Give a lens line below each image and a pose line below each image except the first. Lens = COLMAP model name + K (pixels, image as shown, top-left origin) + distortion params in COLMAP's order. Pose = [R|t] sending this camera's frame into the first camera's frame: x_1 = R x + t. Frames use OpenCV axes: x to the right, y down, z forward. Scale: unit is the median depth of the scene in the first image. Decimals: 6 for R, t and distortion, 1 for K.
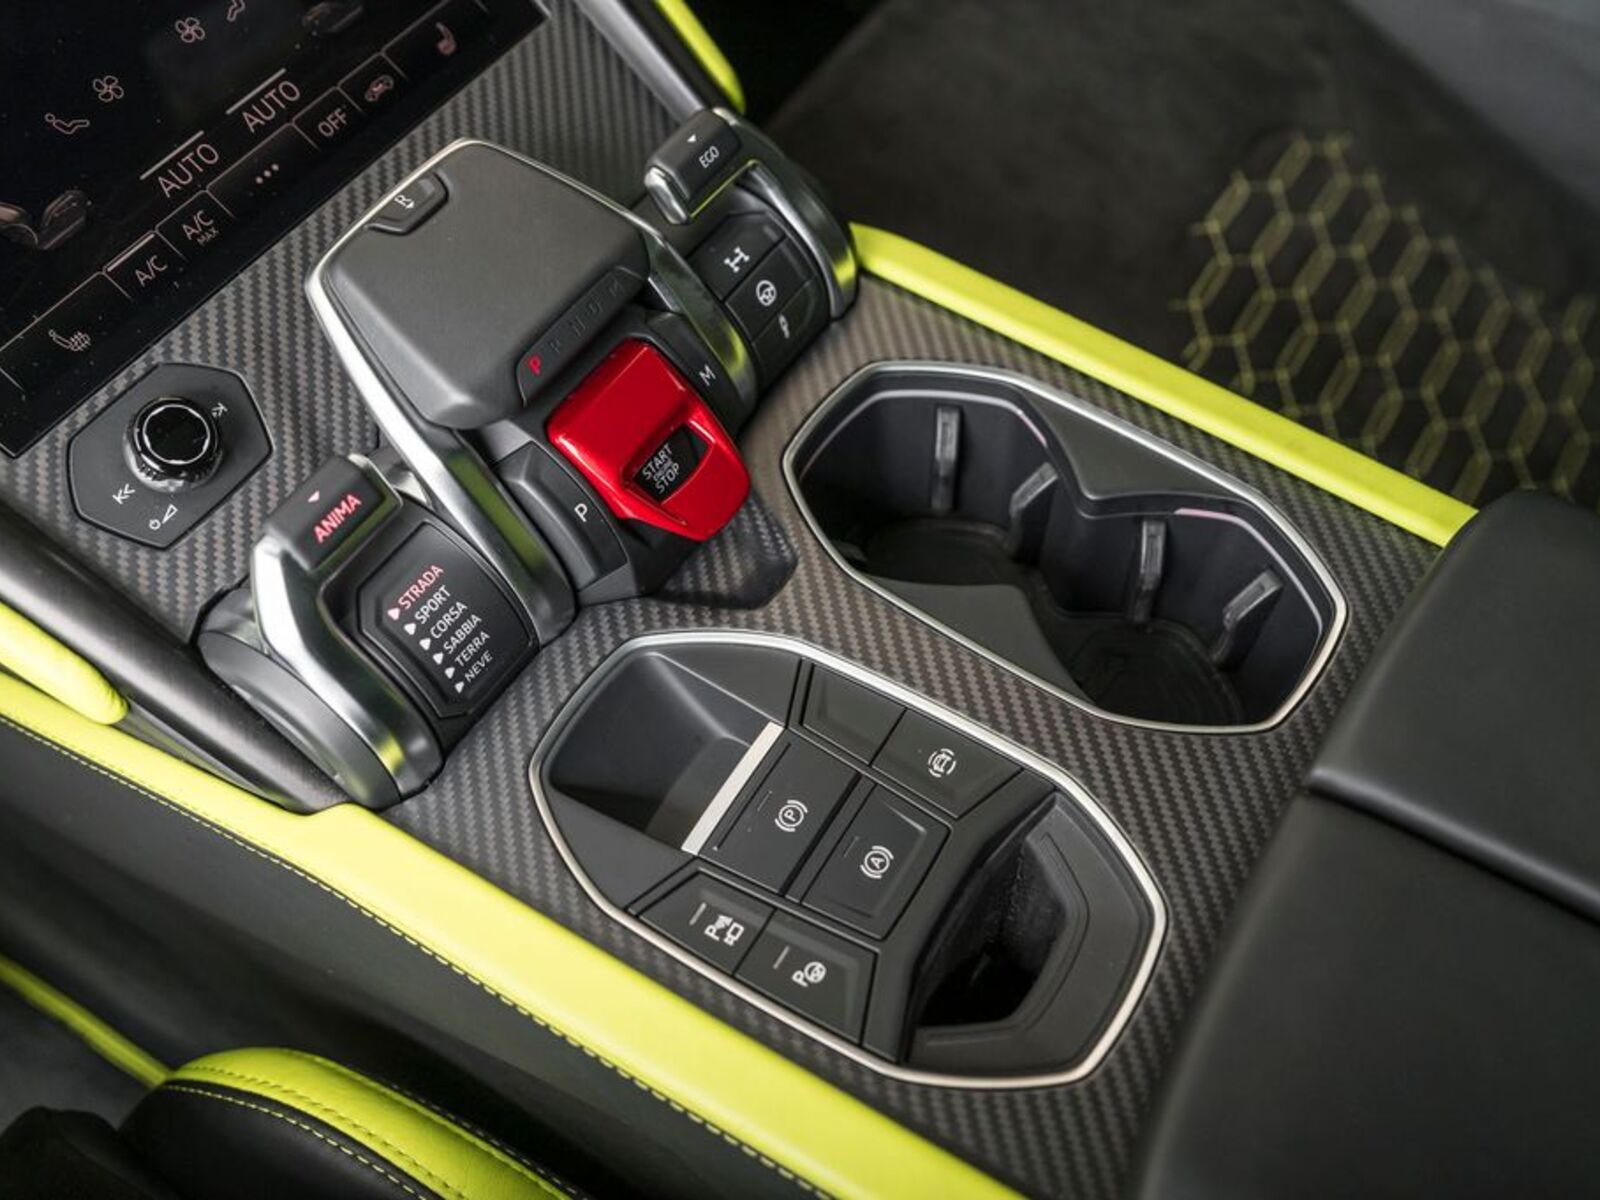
lens RADIAL K [[1590.5, 0, 800.0], [0, 1590.5, 600.0], [0, 0, 1]] dist [-0.052400, 0.013886]
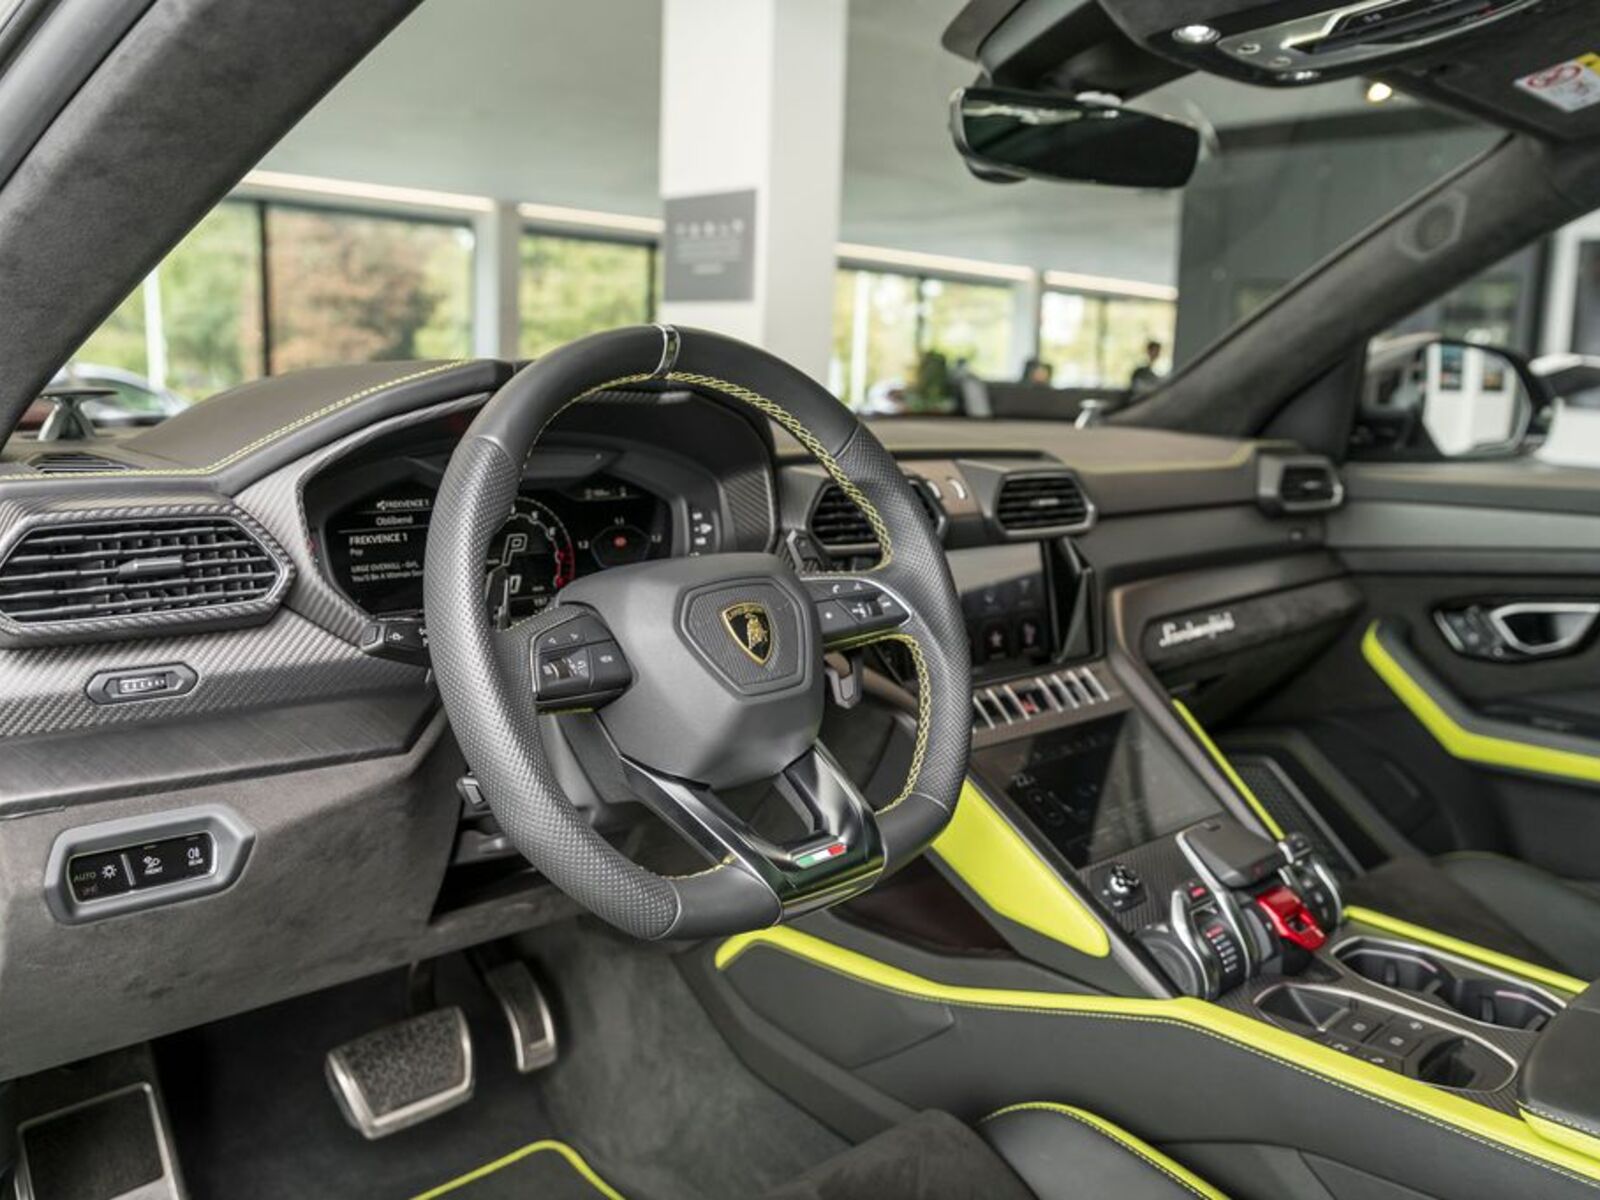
lens RADIAL K [[1395.8, 0, 800.0], [0, 1395.8, 600.0], [0, 0, 1]] dist [-0.018225, 0.008255]
pose [[0.976086, 0.097288, -0.194399, -0.512974], [-0.206620, 0.693125, -0.690569, 1.377125], [0.067559, 0.714222, 0.696651, -1.136616]]
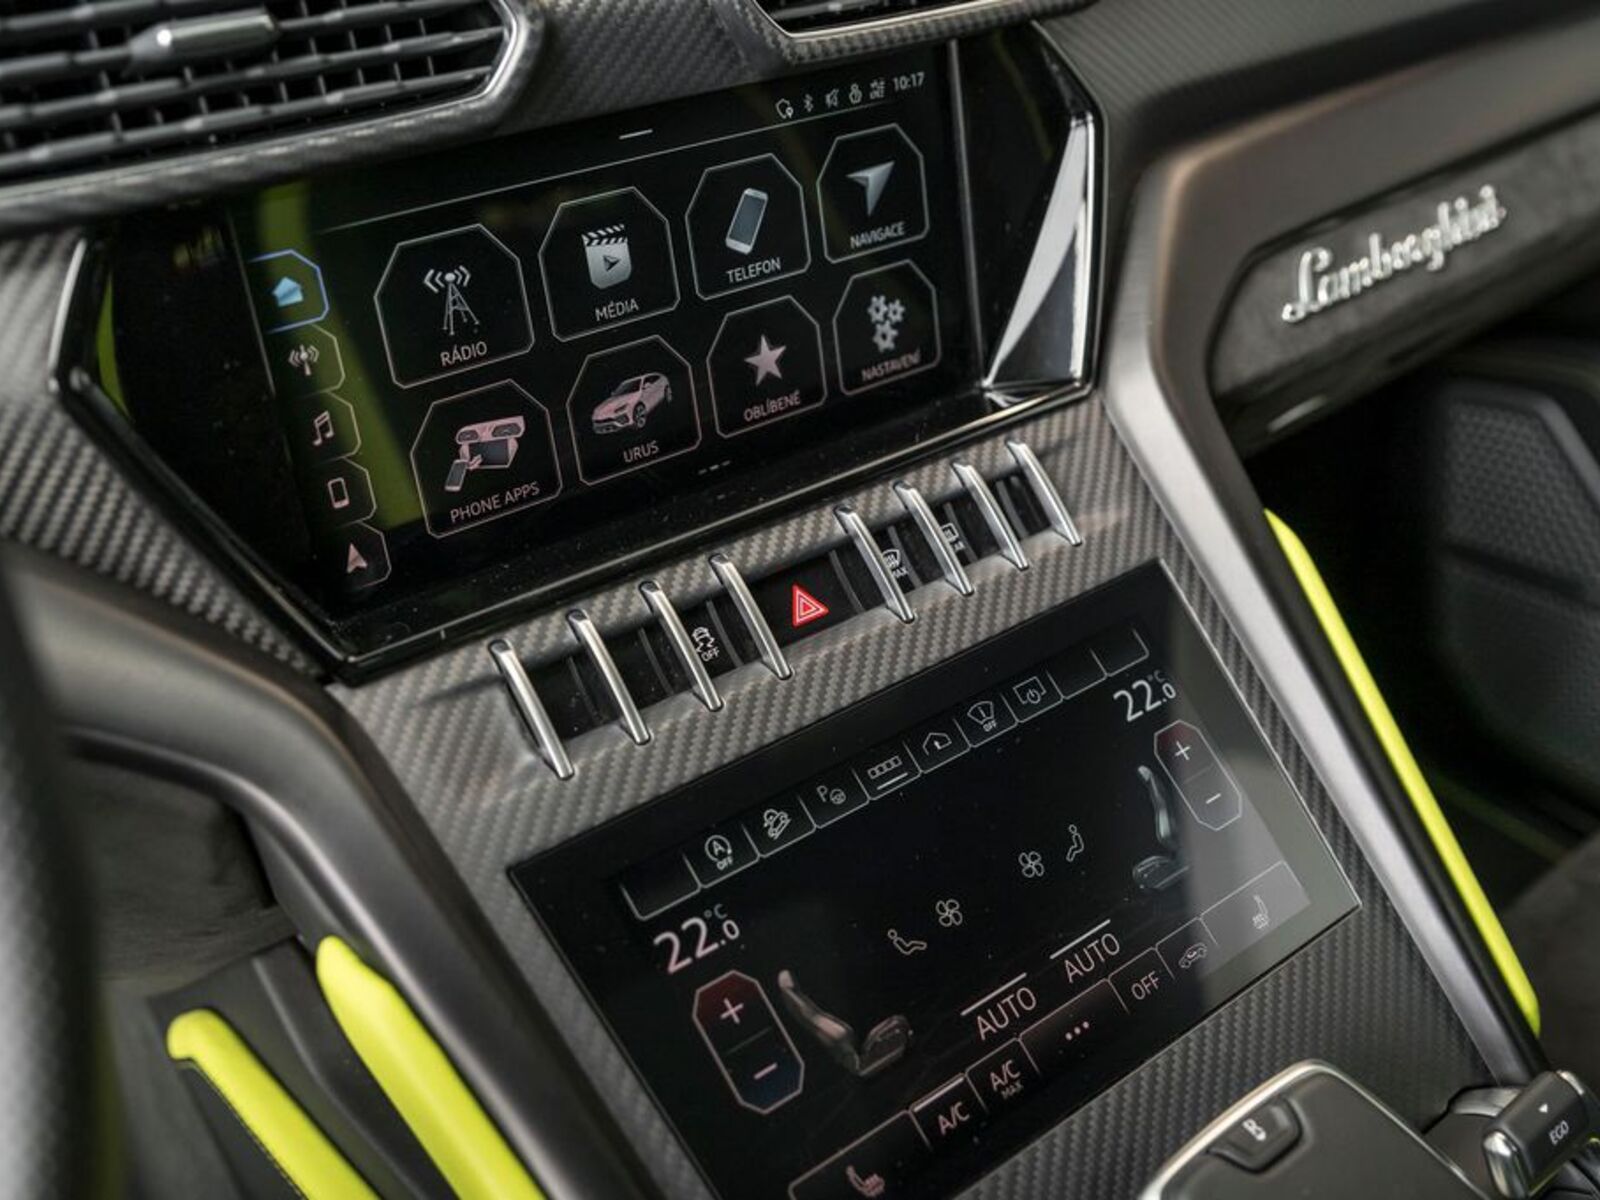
lens RADIAL K [[1590.5, 0, 800.0], [0, 1590.5, 600.0], [0, 0, 1]] dist [-0.052400, 0.013886]
pose [[0.949974, 0.197933, -0.241605, -0.333845], [-0.271080, 0.906732, -0.323037, -0.160712], [0.155131, 0.372371, 0.915027, 0.009595]]
